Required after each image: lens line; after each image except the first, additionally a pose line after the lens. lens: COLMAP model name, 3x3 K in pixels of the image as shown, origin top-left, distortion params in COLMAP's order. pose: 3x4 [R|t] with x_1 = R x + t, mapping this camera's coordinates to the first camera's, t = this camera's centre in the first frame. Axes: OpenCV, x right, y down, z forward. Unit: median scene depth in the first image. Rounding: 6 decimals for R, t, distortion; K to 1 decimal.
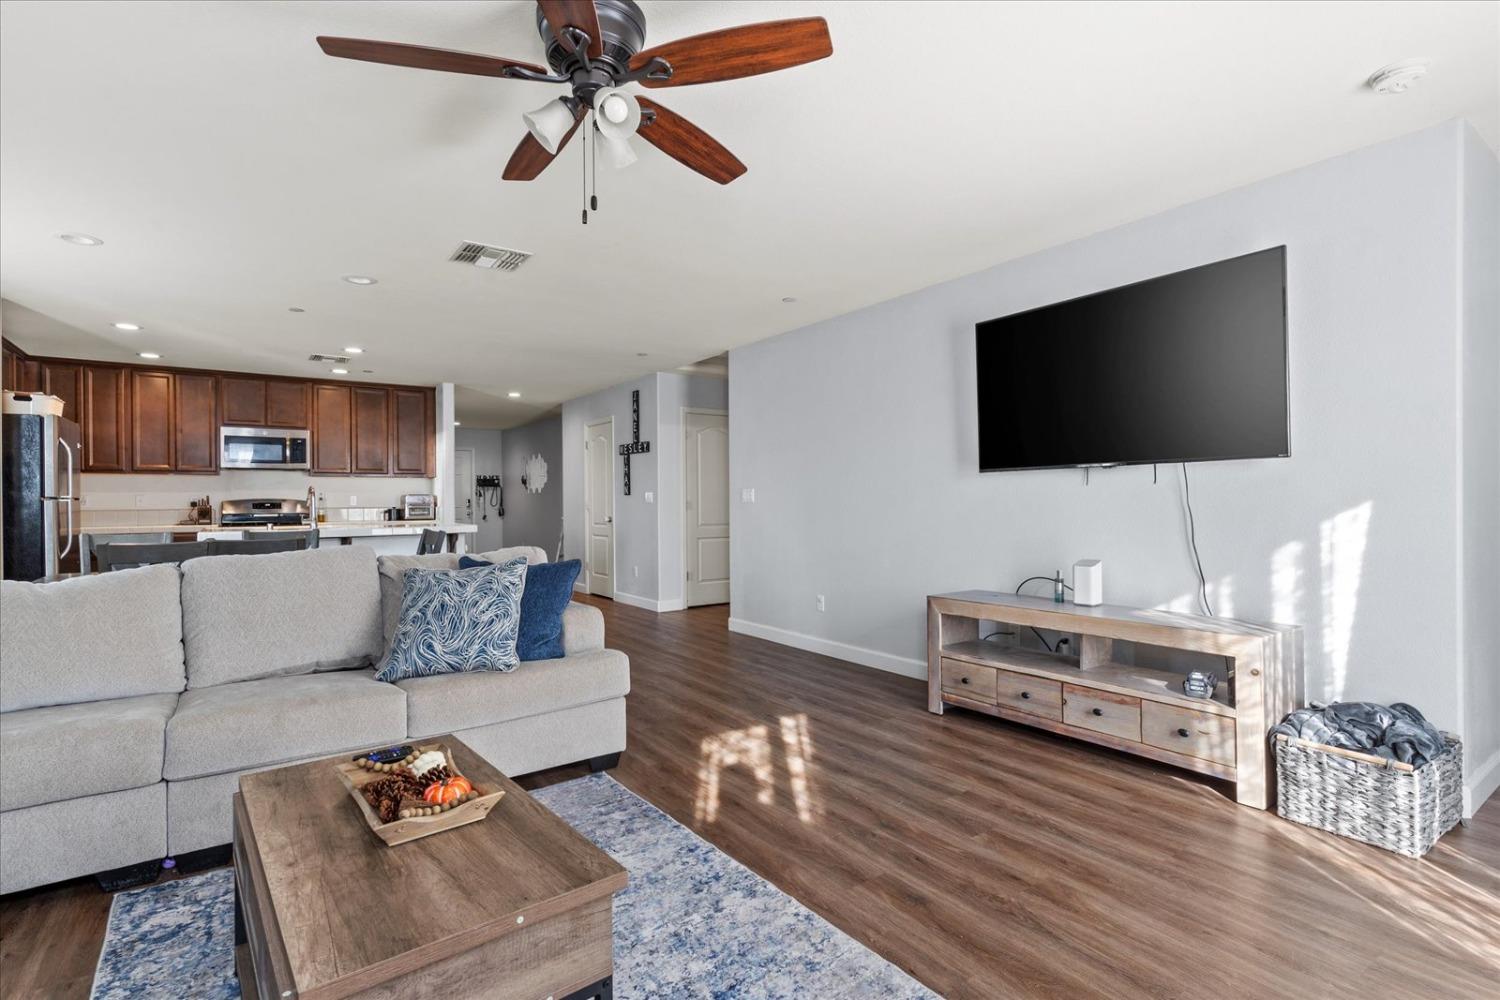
lens RADIAL K [[716.5, 0, 750.0], [0, 716.5, 500.0], [0, 0, 1]] dist [-0.000971, -0.000017]
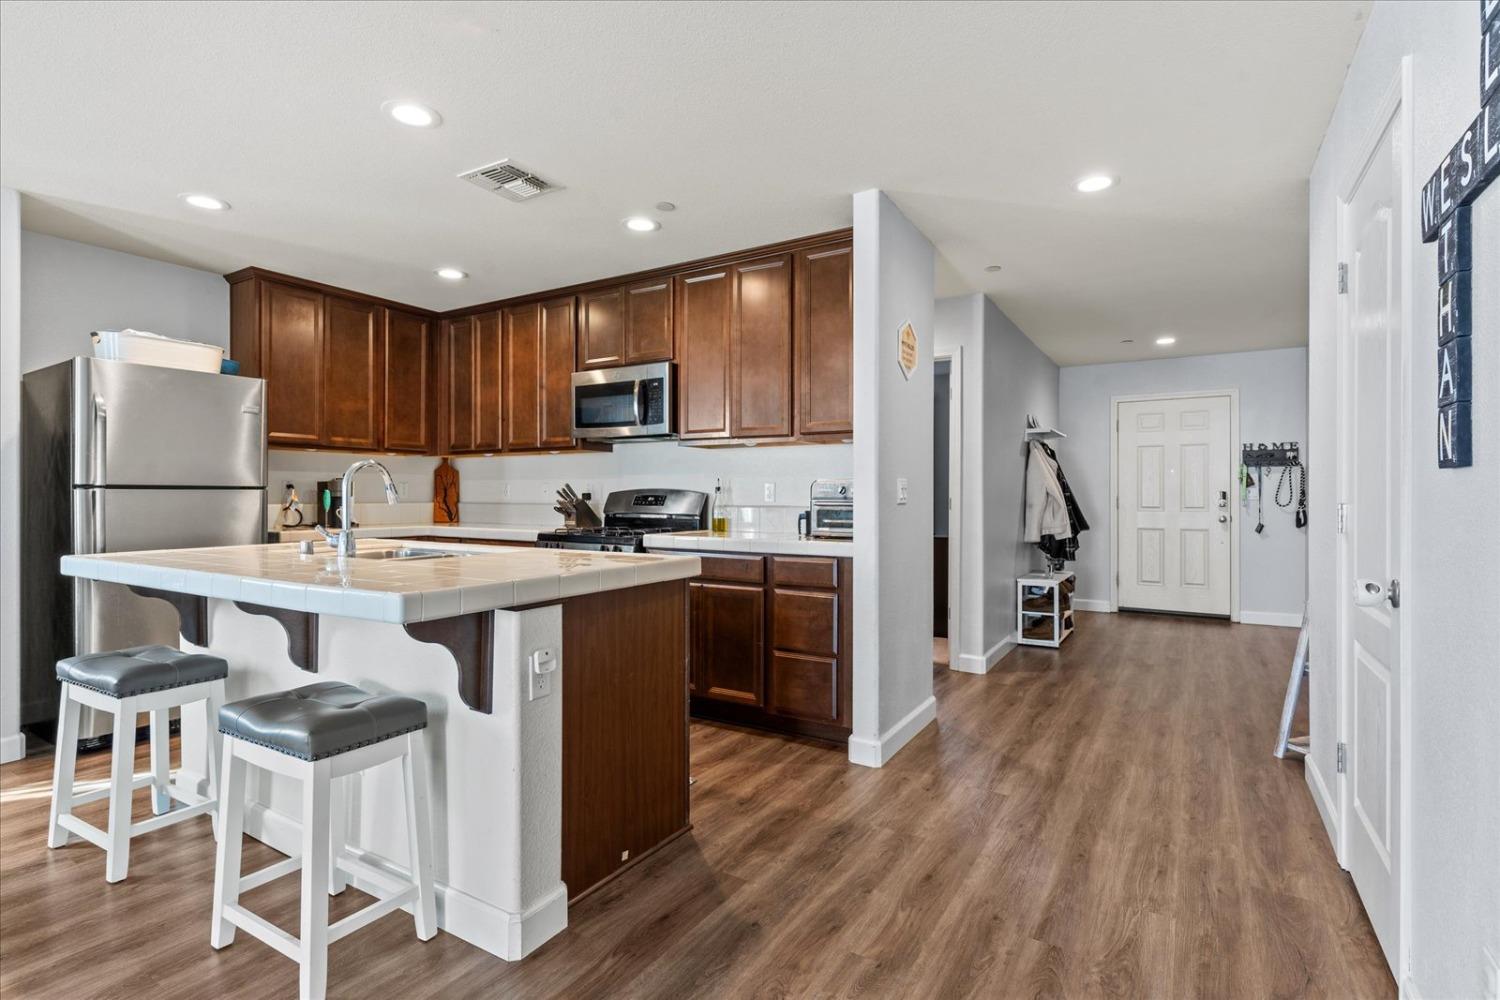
lens RADIAL K [[716.5, 0, 750.0], [0, 716.5, 500.0], [0, 0, 1]] dist [-0.000971, -0.000017]
pose [[0.387439, 0.020474, -0.921668, -0.091083], [-0.006040, 0.999788, 0.019670, -0.004778], [0.921876, -0.002054, 0.387480, 0.842058]]
